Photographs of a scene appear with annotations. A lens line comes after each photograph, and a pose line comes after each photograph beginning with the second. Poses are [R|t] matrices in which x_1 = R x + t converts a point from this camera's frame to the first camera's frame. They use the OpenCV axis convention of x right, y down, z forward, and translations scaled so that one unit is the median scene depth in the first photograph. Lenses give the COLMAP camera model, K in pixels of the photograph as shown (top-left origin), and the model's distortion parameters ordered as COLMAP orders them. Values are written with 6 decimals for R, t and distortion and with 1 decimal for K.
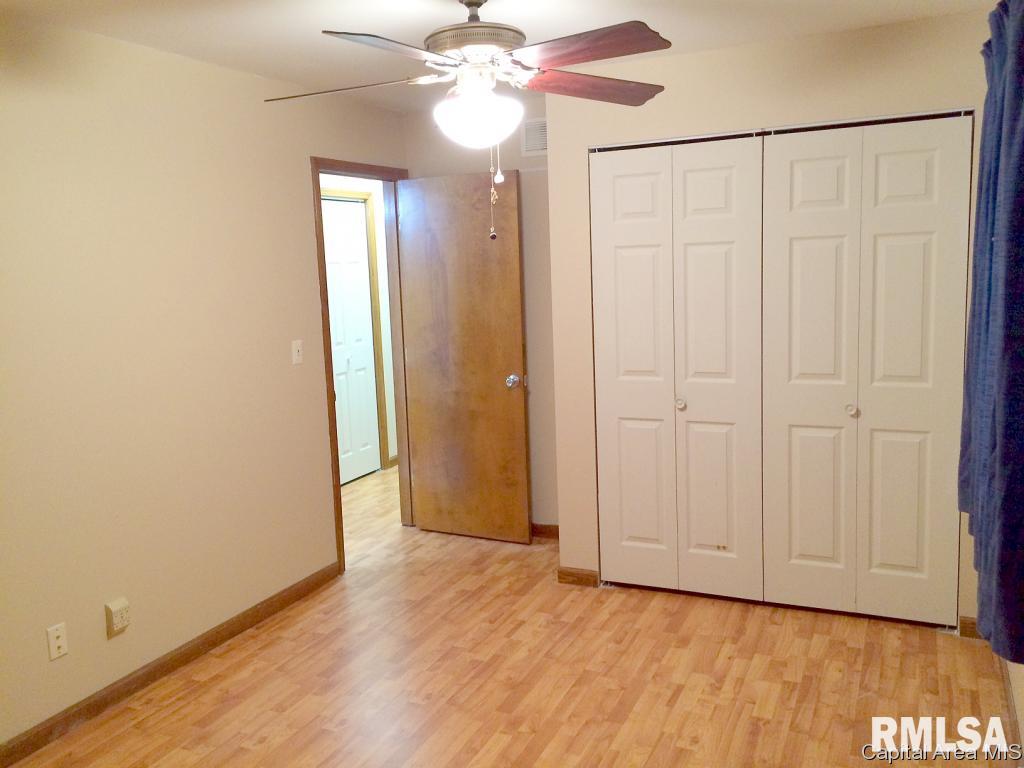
lens RADIAL K [[864.0, 0, 505.8], [0, 864.0, 378.4], [0, 0, 1]] dist [0.074769, -0.098502]
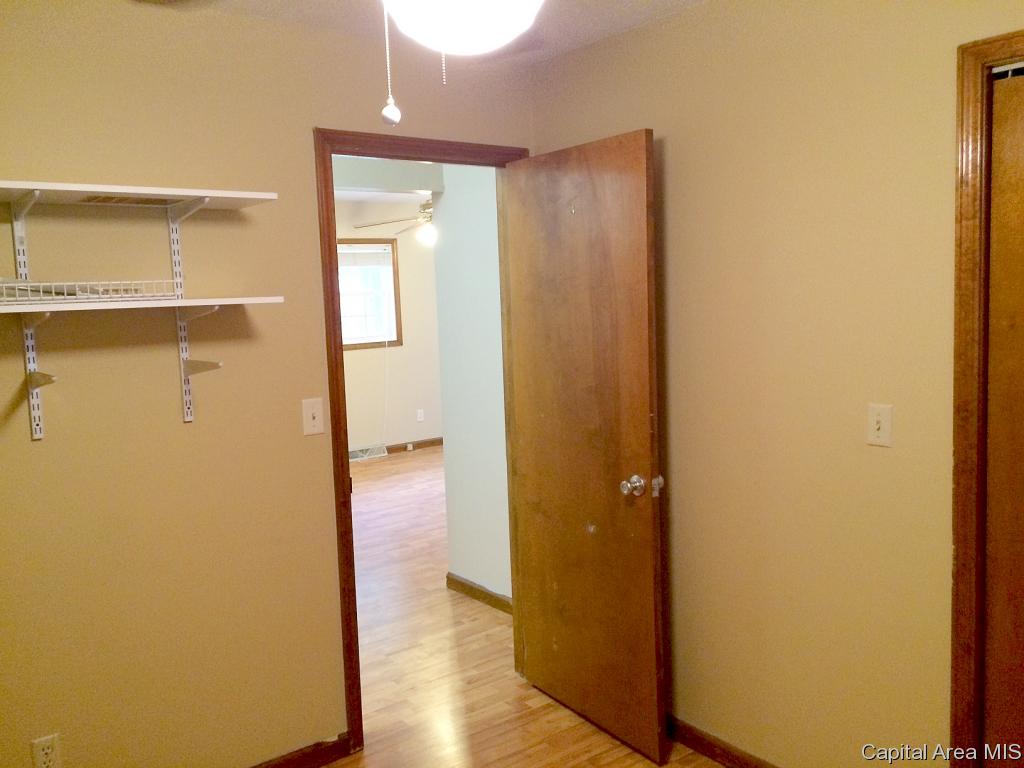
lens RADIAL K [[869.5, 0, 512.0], [0, 869.5, 384.0], [0, 0, 1]] dist [-0.000260, 0.001926]
pose [[0.898041, 0.050223, -0.437035, 0.188316], [-0.058005, 0.998306, -0.004469, -0.058061], [0.436070, 0.029363, 0.899433, 0.417200]]
